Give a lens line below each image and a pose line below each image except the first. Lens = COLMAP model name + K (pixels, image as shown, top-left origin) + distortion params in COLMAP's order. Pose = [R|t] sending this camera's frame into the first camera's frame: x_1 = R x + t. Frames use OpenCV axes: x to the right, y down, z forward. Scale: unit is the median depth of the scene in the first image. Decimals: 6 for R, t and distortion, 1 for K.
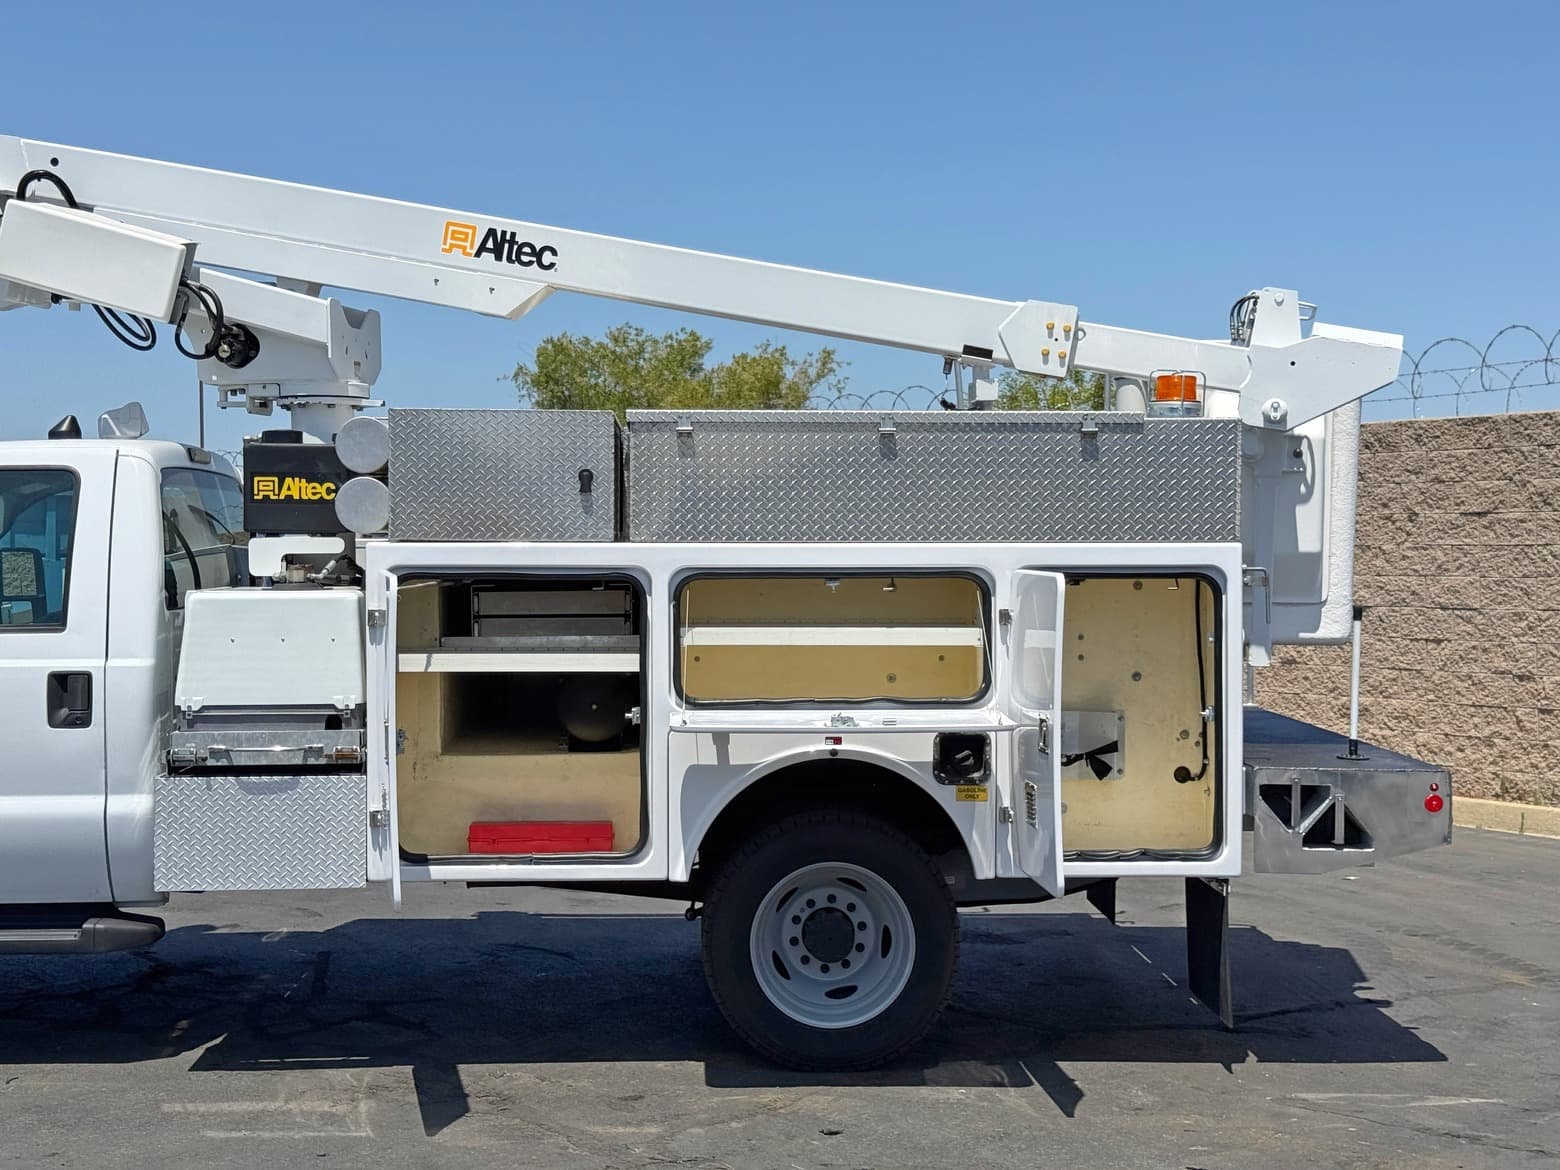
lens RADIAL K [[2098.3, 0, 780.8], [0, 2098.3, 602.7], [0, 0, 1]] dist [0.138536, -0.033106]
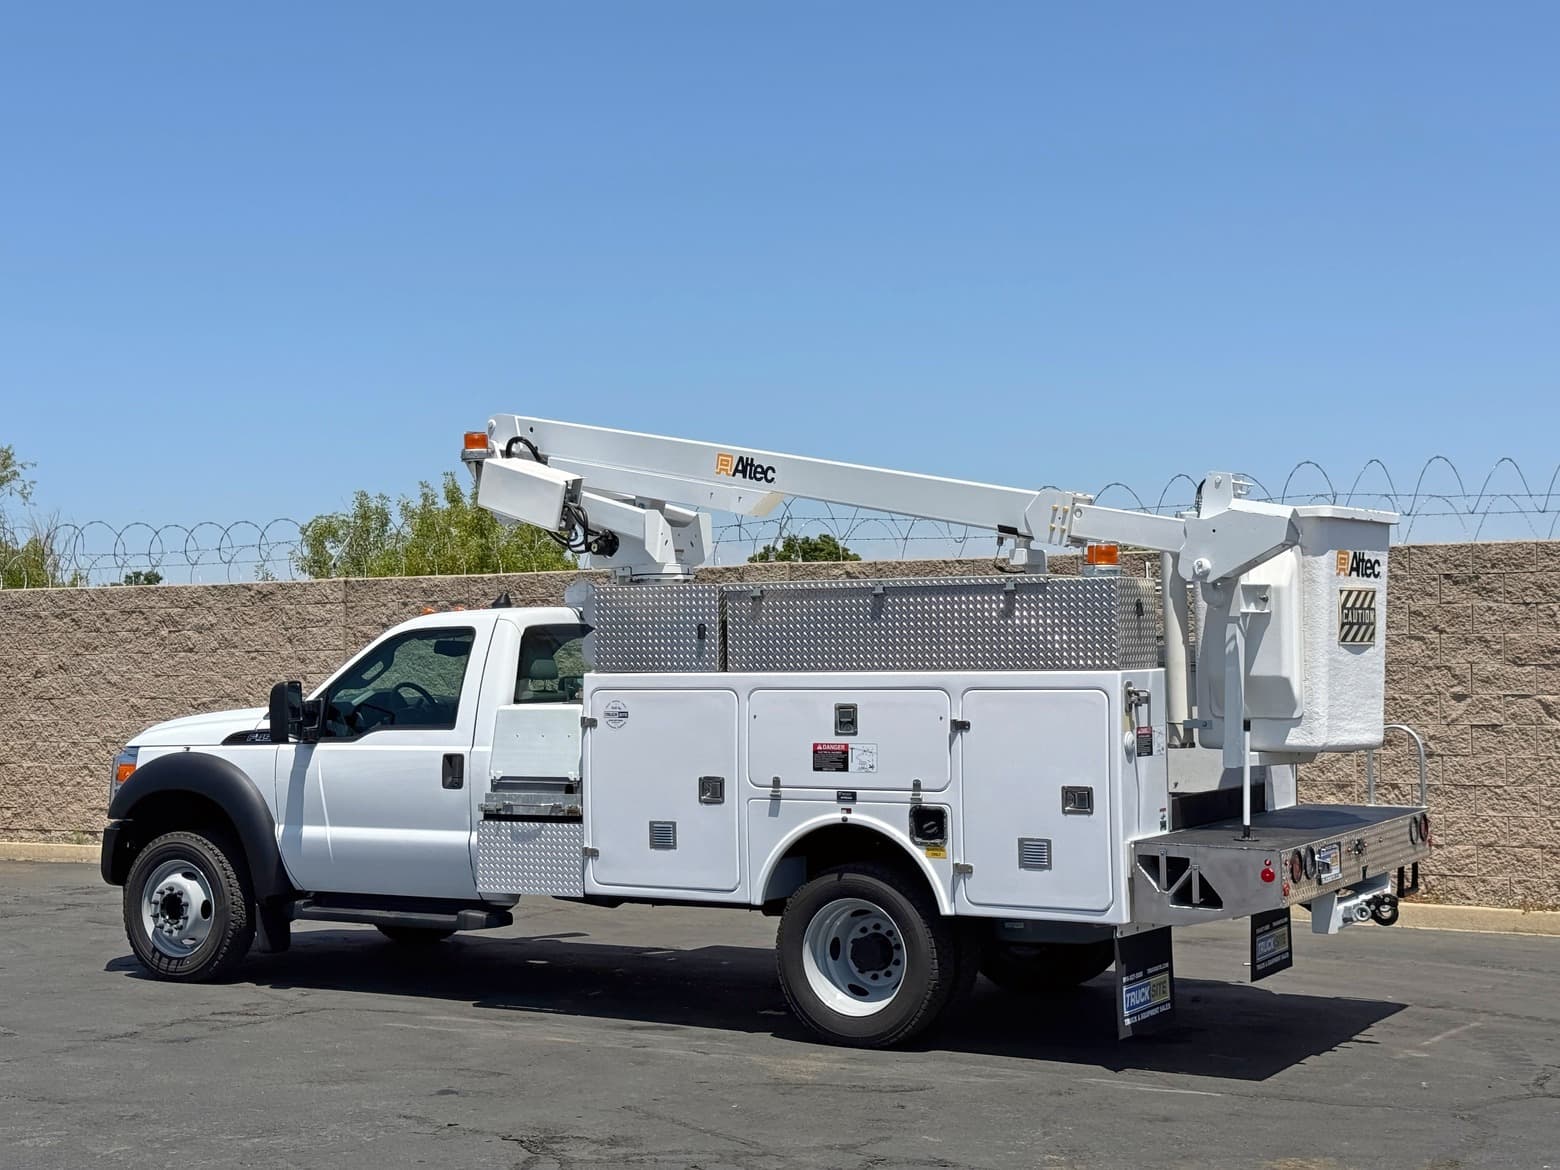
lens RADIAL K [[2044.6, 0, 845.3], [0, 2044.6, 585.3], [0, 0, 1]] dist [0.141434, -0.012124]
pose [[0.859314, -0.025724, -0.510801, 0.649901], [-0.004359, 0.998330, -0.057610, -0.006324], [0.511430, 0.051732, 0.857766, -0.177932]]
